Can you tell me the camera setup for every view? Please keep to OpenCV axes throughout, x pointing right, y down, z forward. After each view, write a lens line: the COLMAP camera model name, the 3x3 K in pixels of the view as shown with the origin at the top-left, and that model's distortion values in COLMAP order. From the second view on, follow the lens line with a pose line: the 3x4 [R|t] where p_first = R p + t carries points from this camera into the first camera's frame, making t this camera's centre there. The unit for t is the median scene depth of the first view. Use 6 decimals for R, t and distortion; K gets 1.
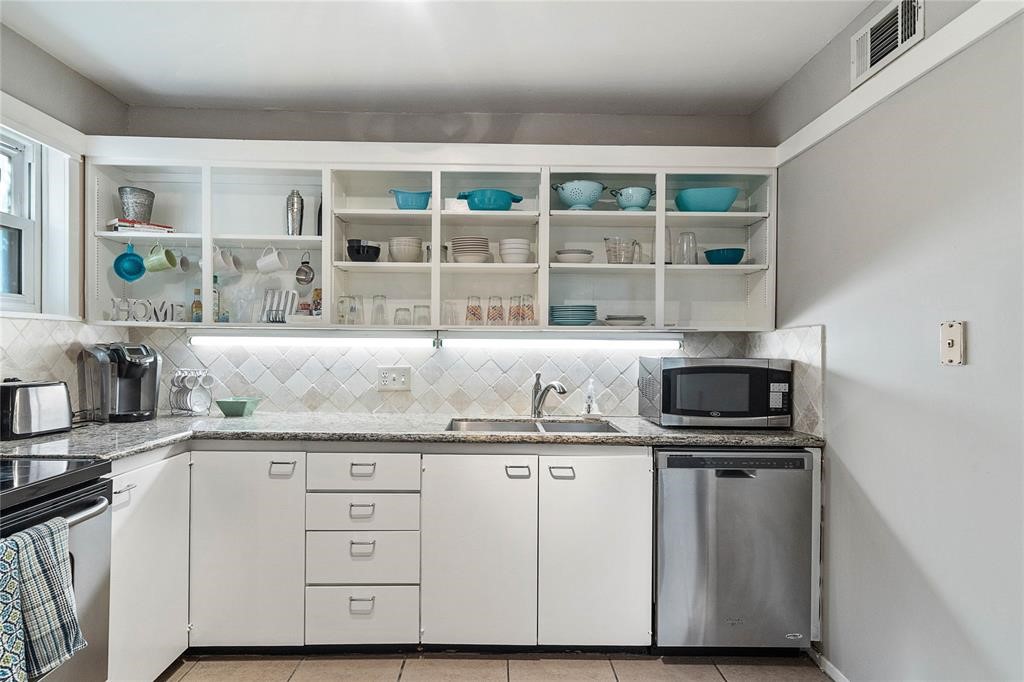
lens RADIAL K [[551.2, 0, 507.8], [0, 551.2, 349.1], [0, 0, 1]] dist [0.008175, -0.001556]
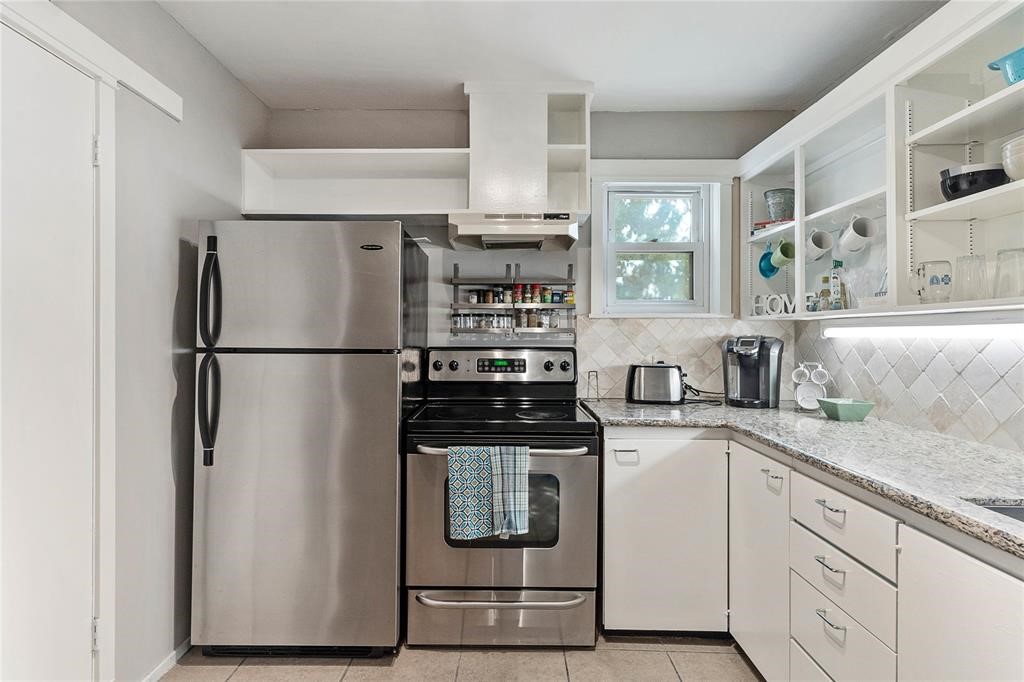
lens RADIAL K [[532.9, 0, 503.8], [0, 532.9, 333.5], [0, 0, 1]] dist [0.004984, 0.002694]
pose [[-0.037075, -0.014253, -0.999211, 0.383541], [-0.010438, 0.999849, -0.013875, 0.004605], [0.999258, 0.009915, -0.037218, 0.548224]]
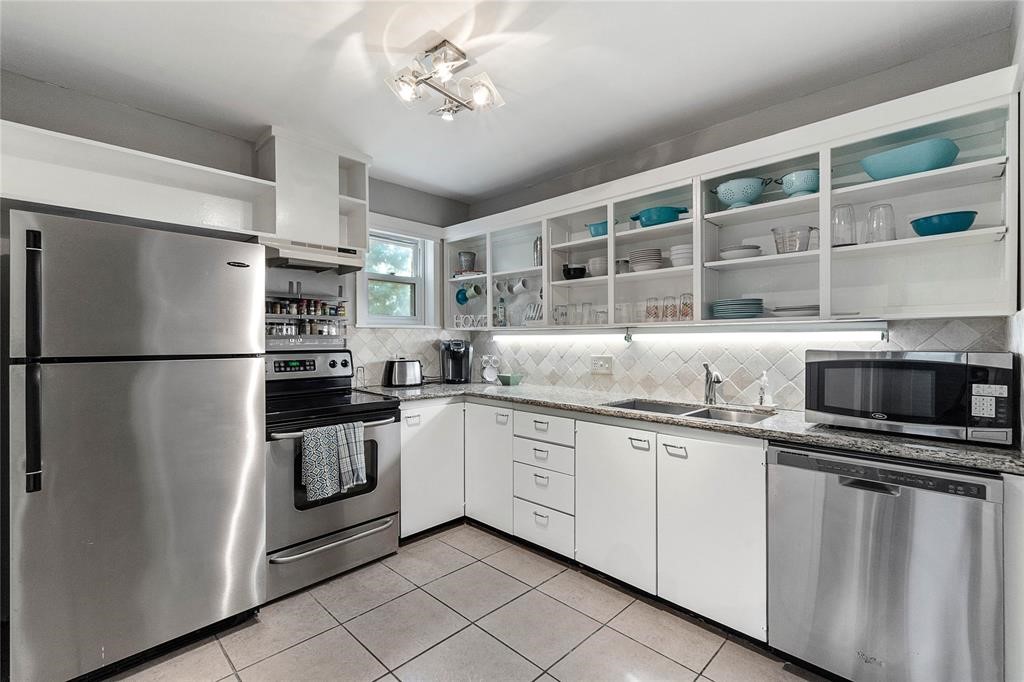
lens RADIAL K [[449.4, 0, 513.5], [0, 449.4, 343.1], [0, 0, 1]] dist [0.009932, -0.000585]
pose [[0.705462, -0.005154, -0.708729, 0.469496], [0.004112, 0.999986, -0.003179, 0.004546], [0.708735, -0.000672, 0.705474, 0.105036]]
